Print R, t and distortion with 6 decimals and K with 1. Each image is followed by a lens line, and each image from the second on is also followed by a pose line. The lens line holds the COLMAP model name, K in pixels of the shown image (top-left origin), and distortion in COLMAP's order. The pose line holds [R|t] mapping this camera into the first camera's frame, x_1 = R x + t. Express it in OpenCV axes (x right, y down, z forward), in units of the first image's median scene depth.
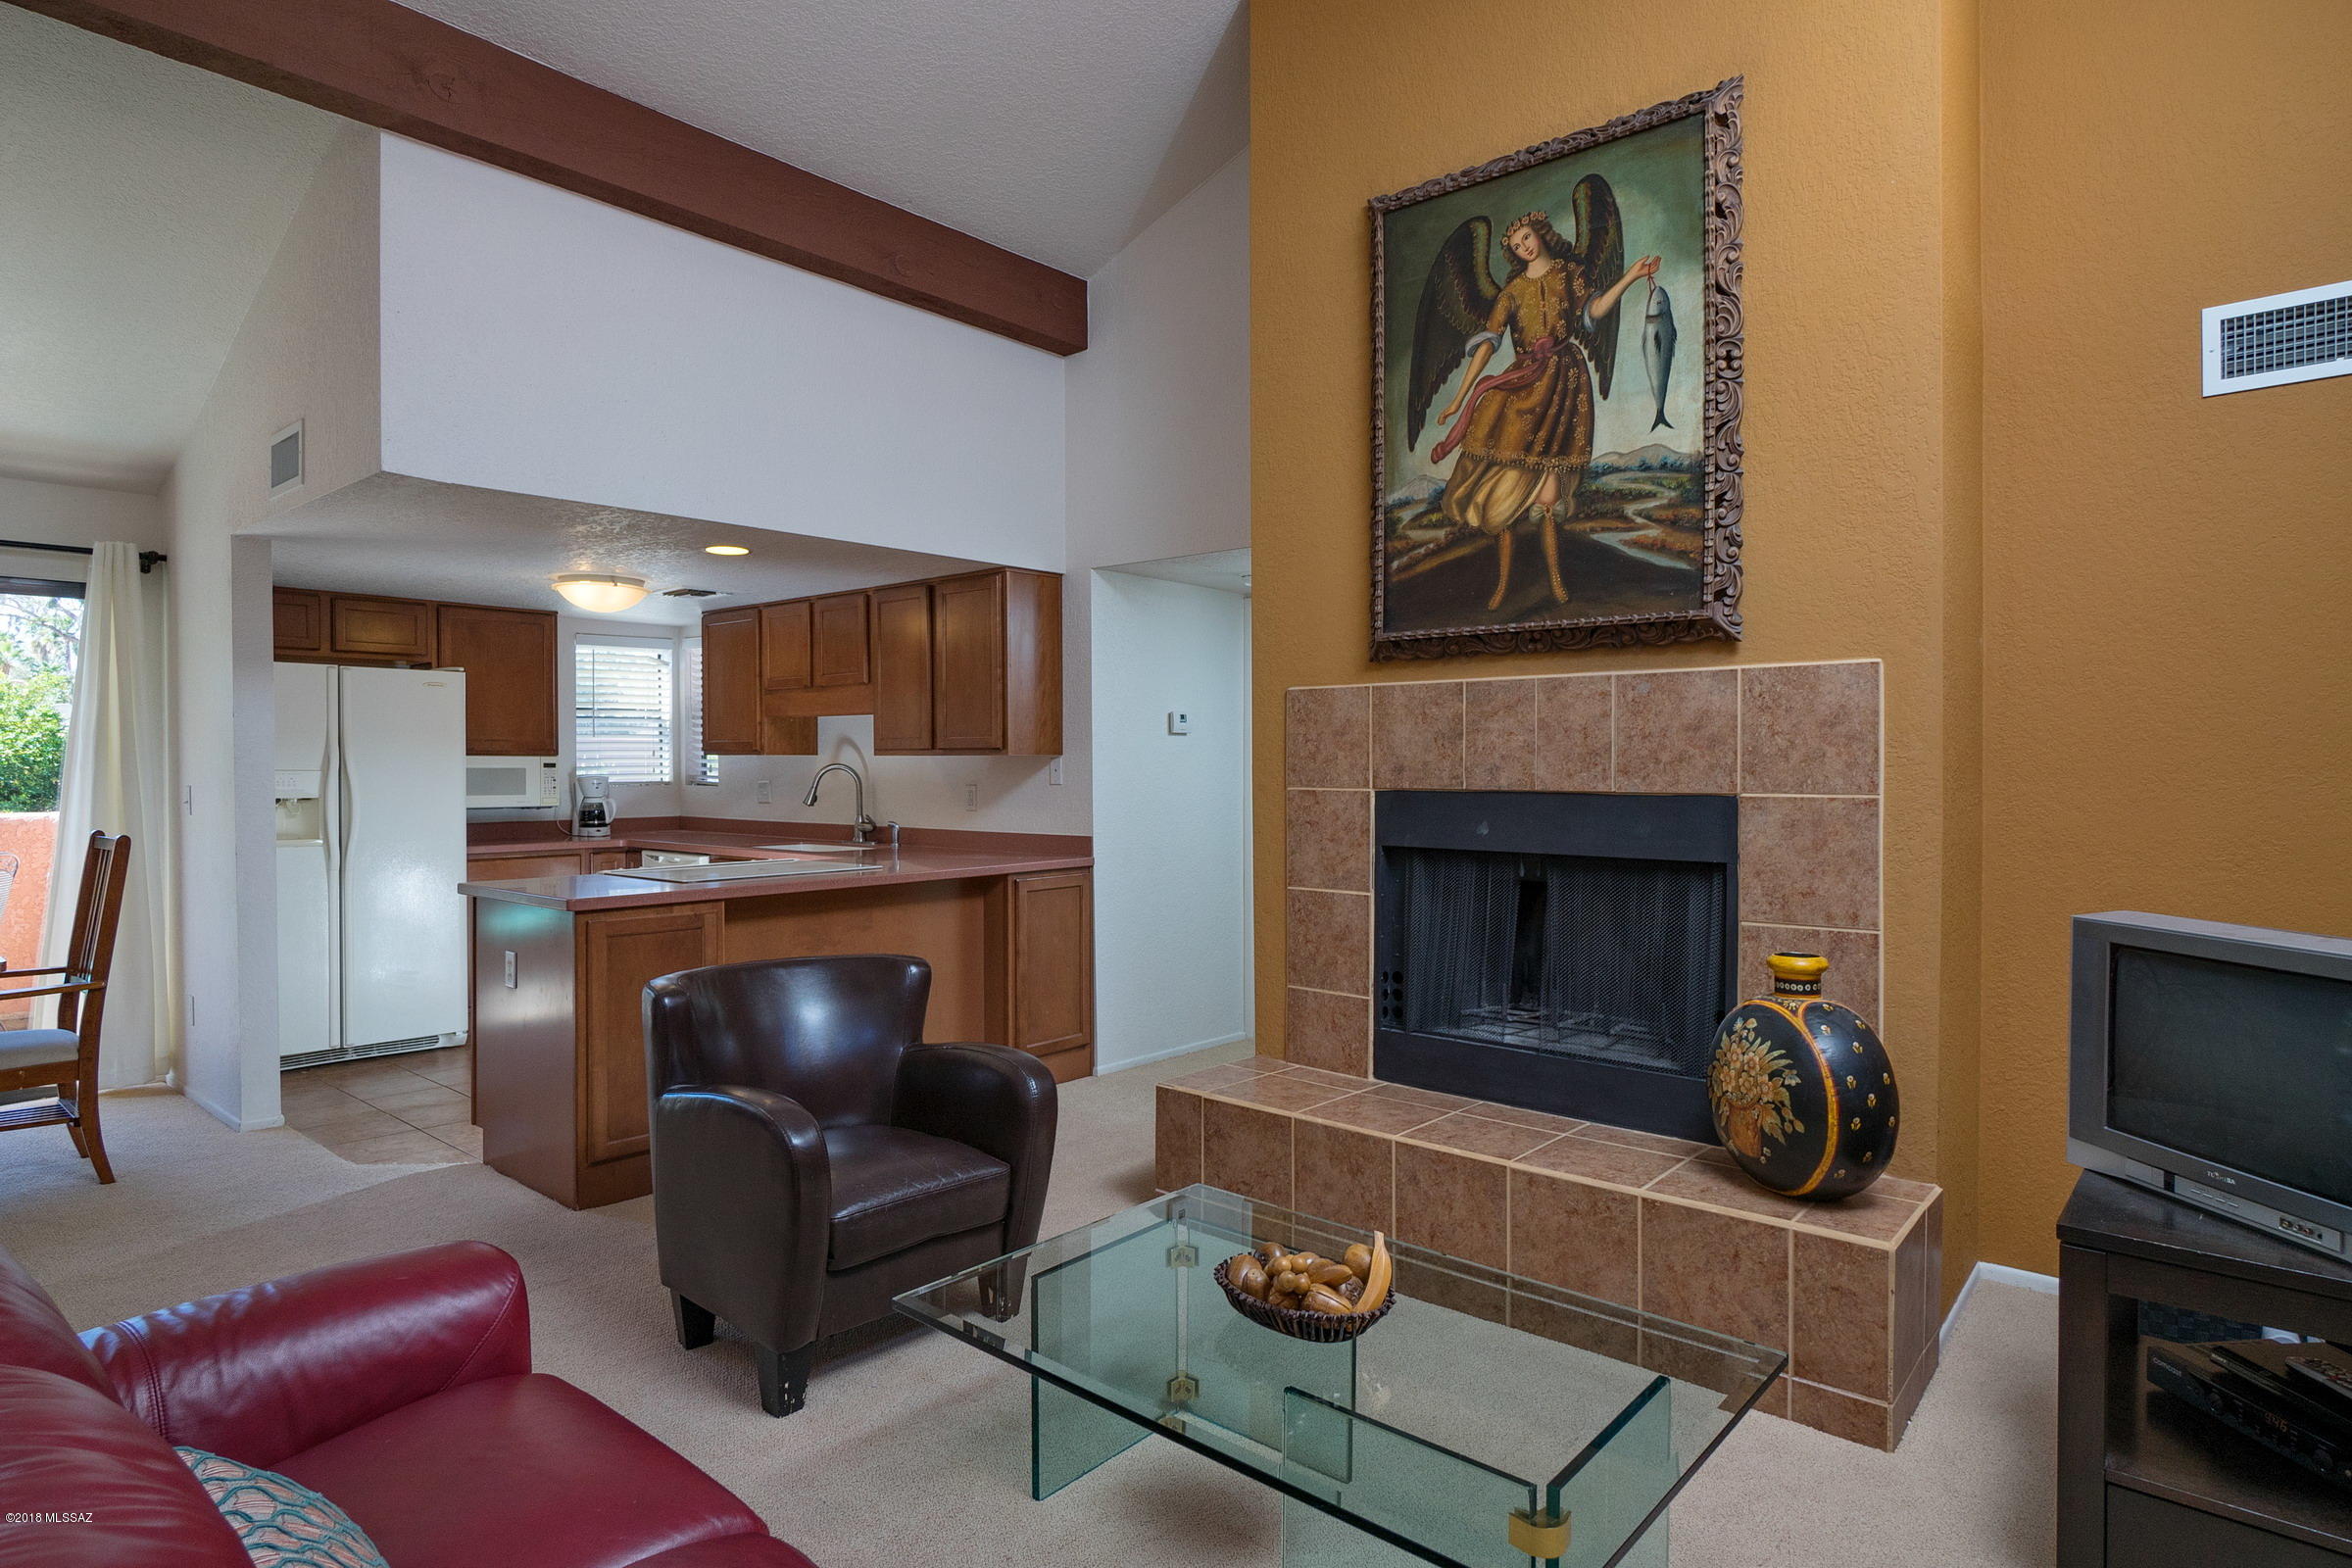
lens RADIAL K [[1285.3, 0, 1176.0], [0, 1285.3, 784.0], [0, 0, 1]] dist [-0.006399, -0.000170]
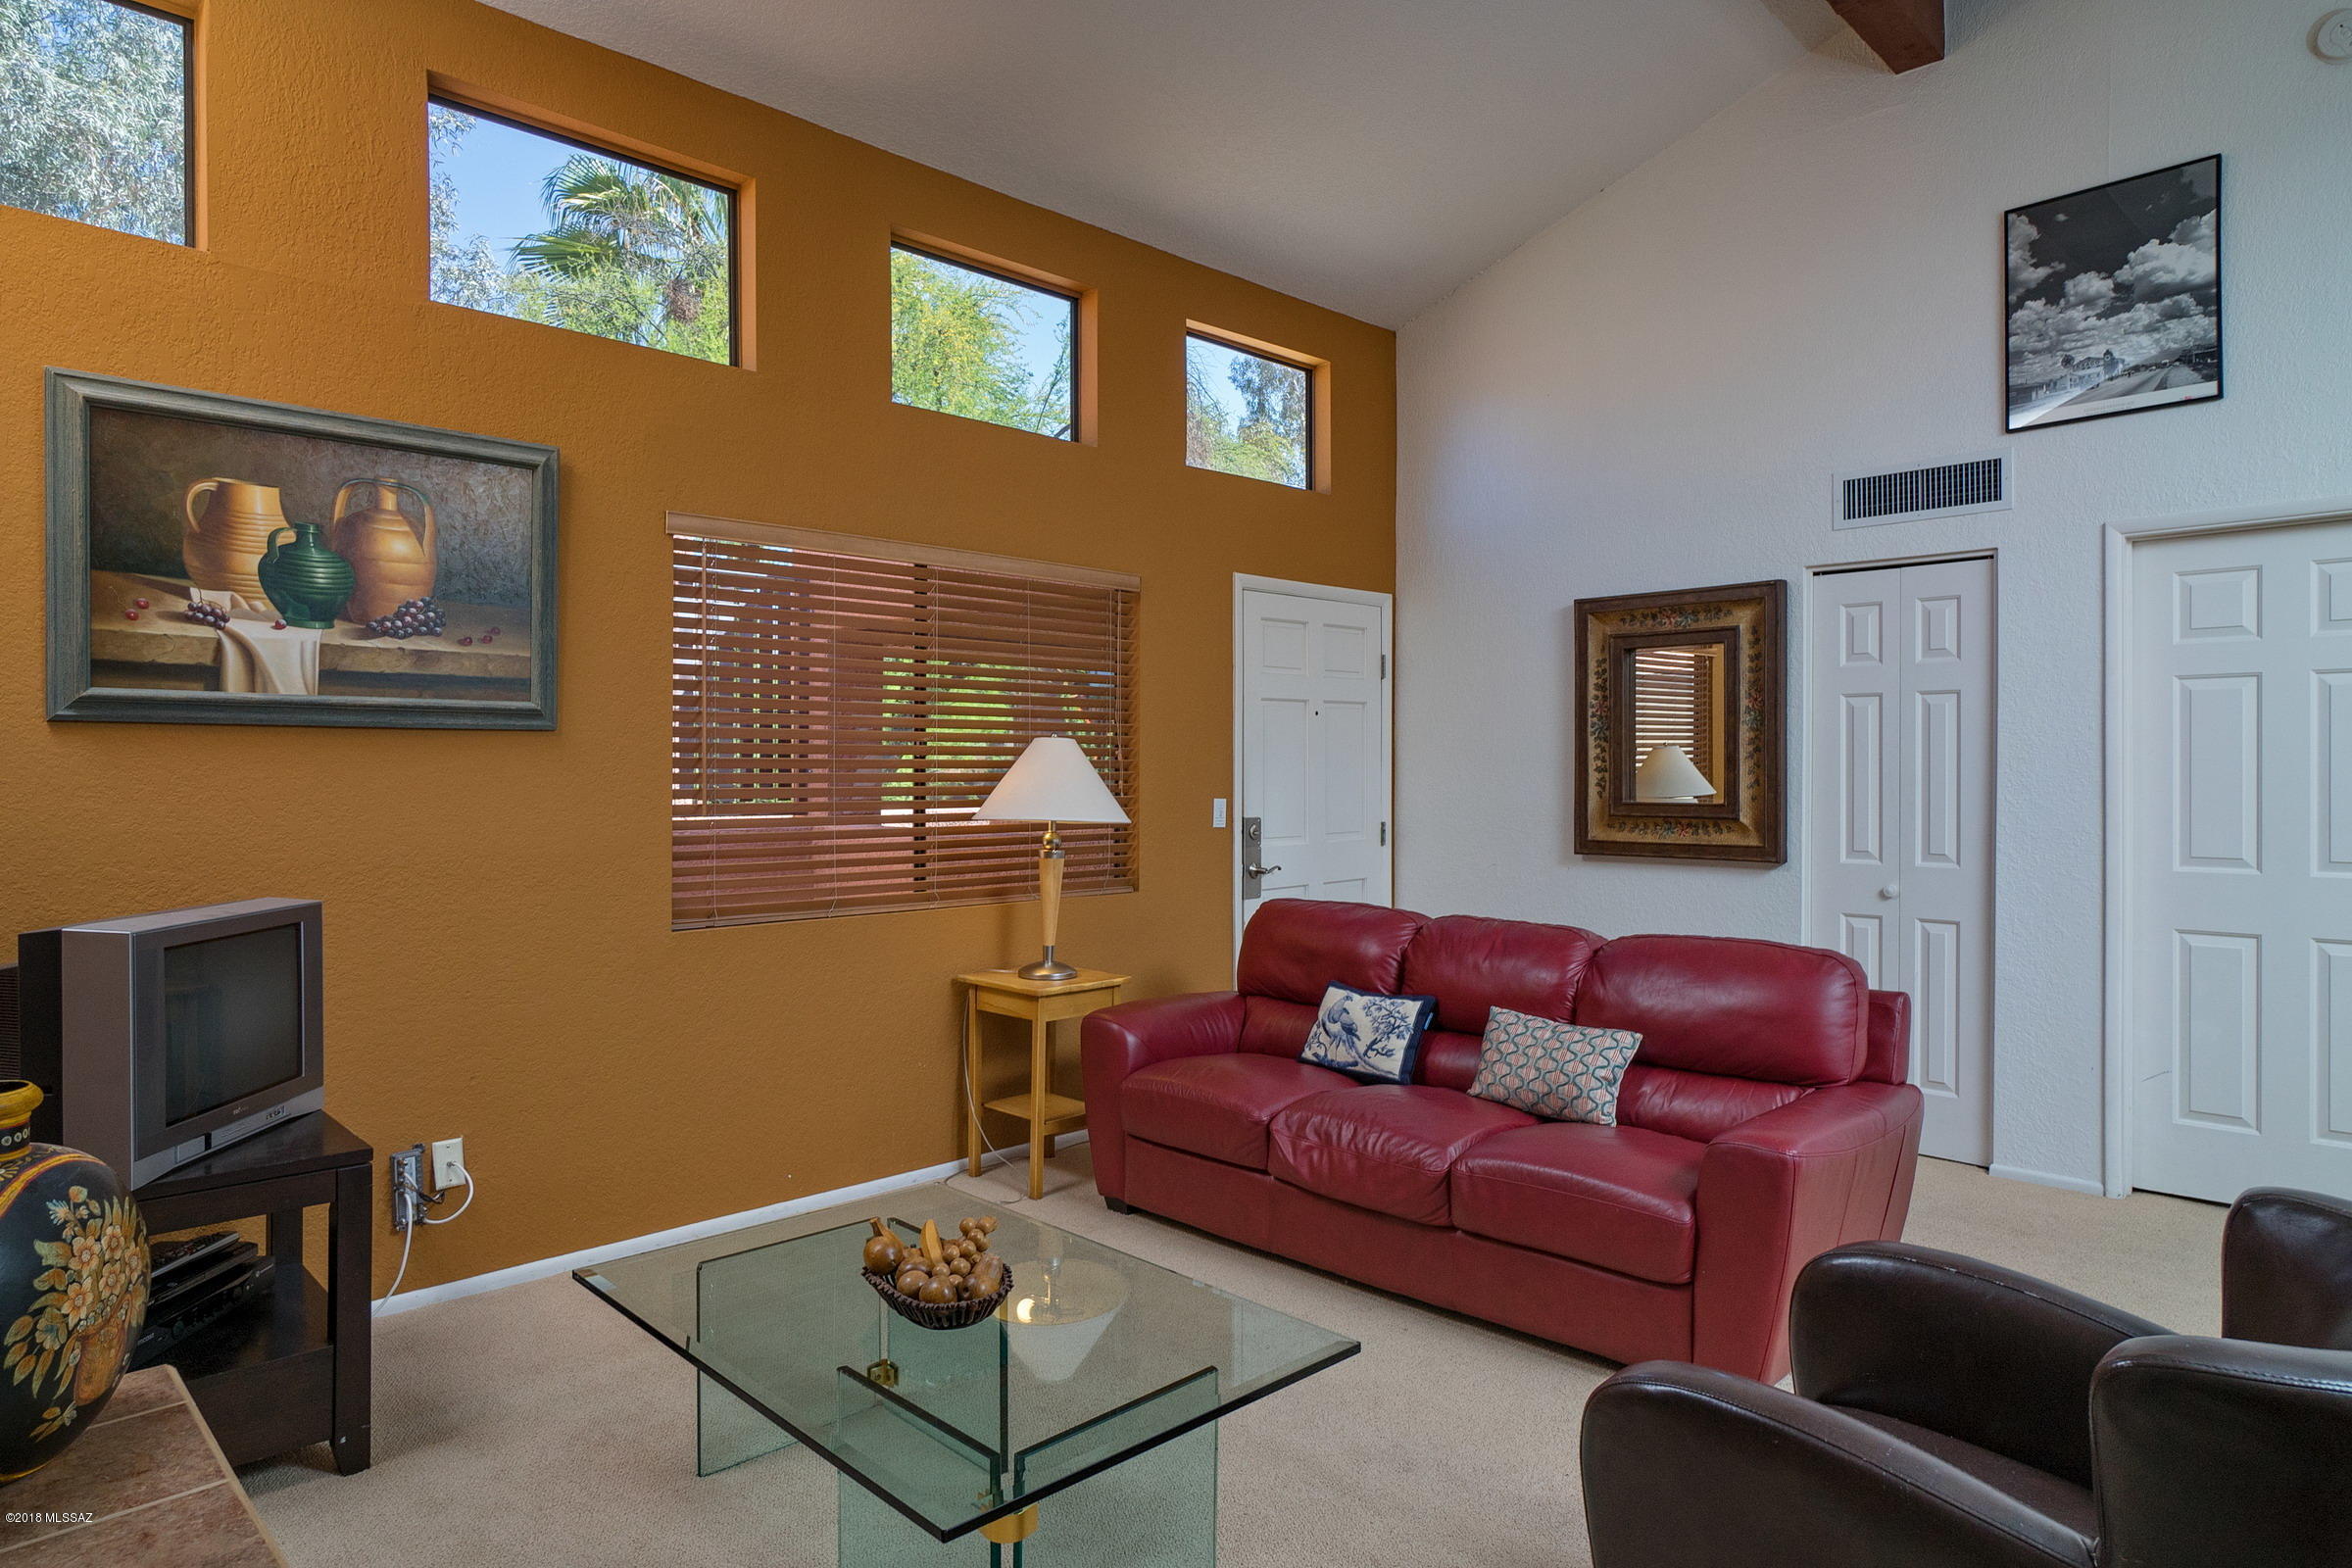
lens RADIAL K [[1368.2, 0, 1176.0], [0, 1368.2, 784.0], [0, 0, 1]] dist [-0.000345, 0.000229]
pose [[-0.995912, -0.004348, 0.090229, -0.116341], [-0.002088, 0.999682, 0.025129, -0.024170], [-0.090310, 0.024837, -0.995604, 1.325149]]
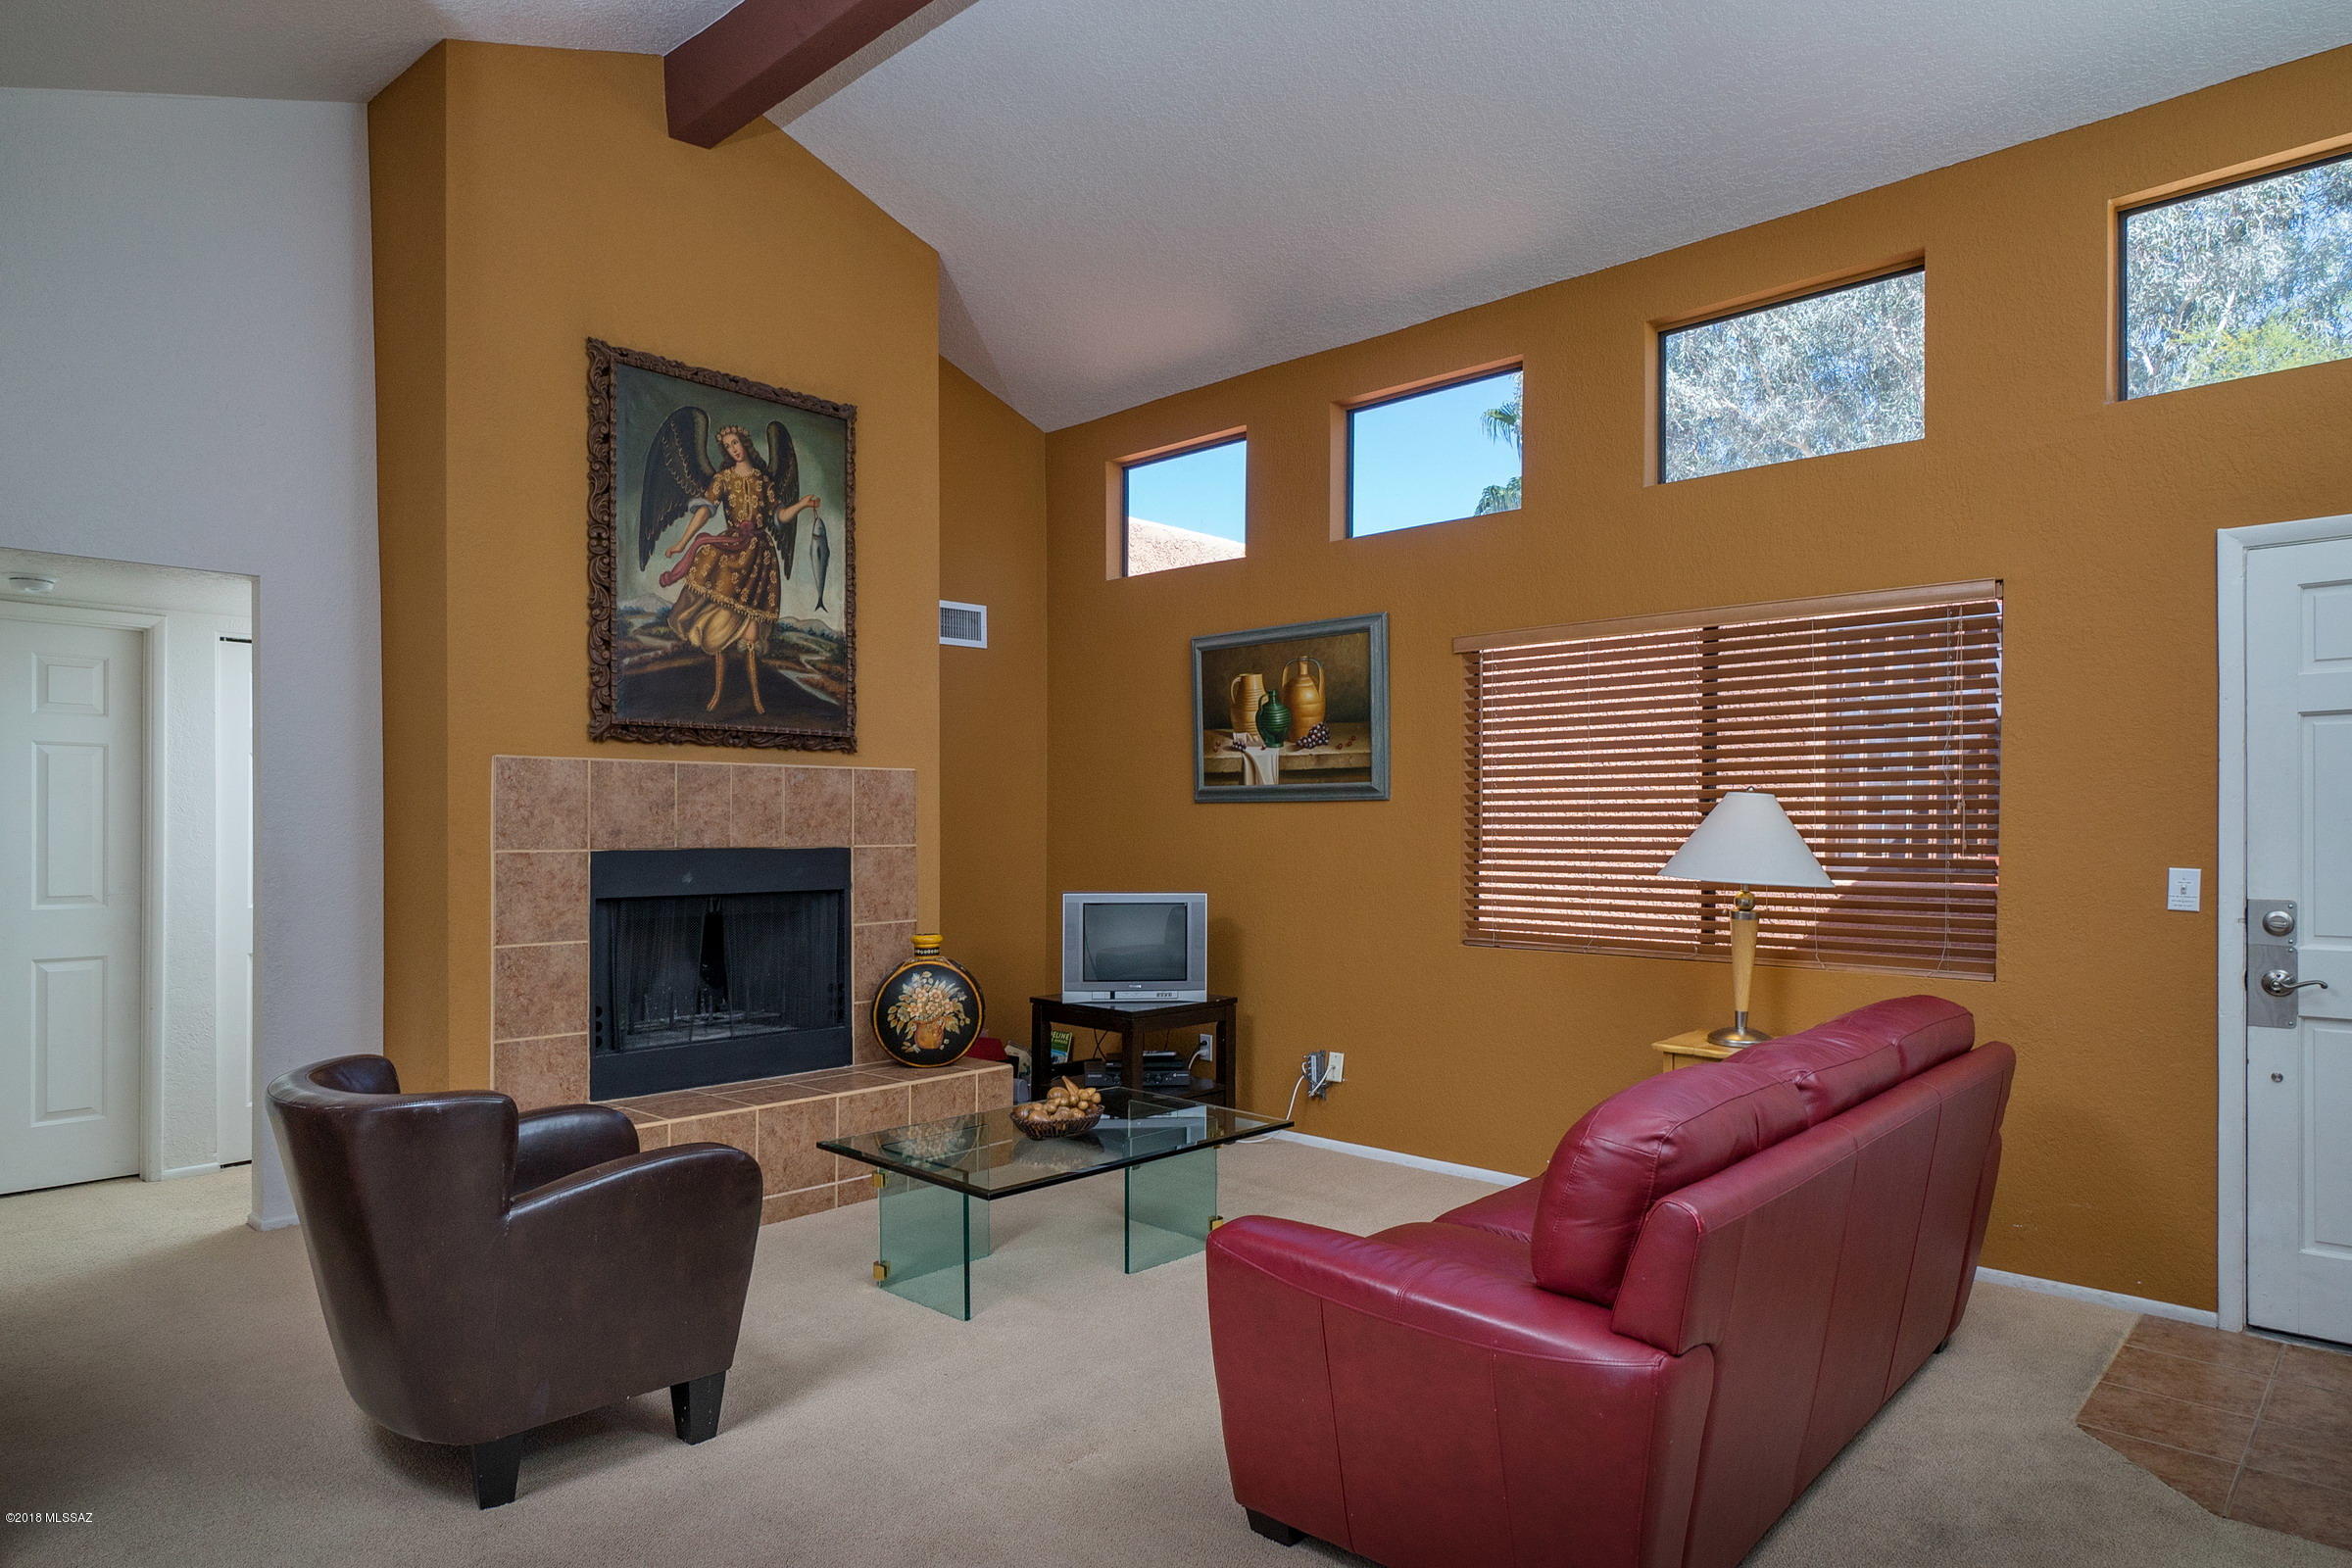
lens RADIAL K [[1363.2, 0, 1176.7], [0, 1363.2, 842.6], [0, 0, 1]] dist [0.000219, 0.000302]
pose [[0.041584, -0.014167, 0.999035, -1.162530], [0.014284, 0.999806, 0.013583, -0.012961], [-0.999033, 0.013705, 0.041778, 0.473923]]
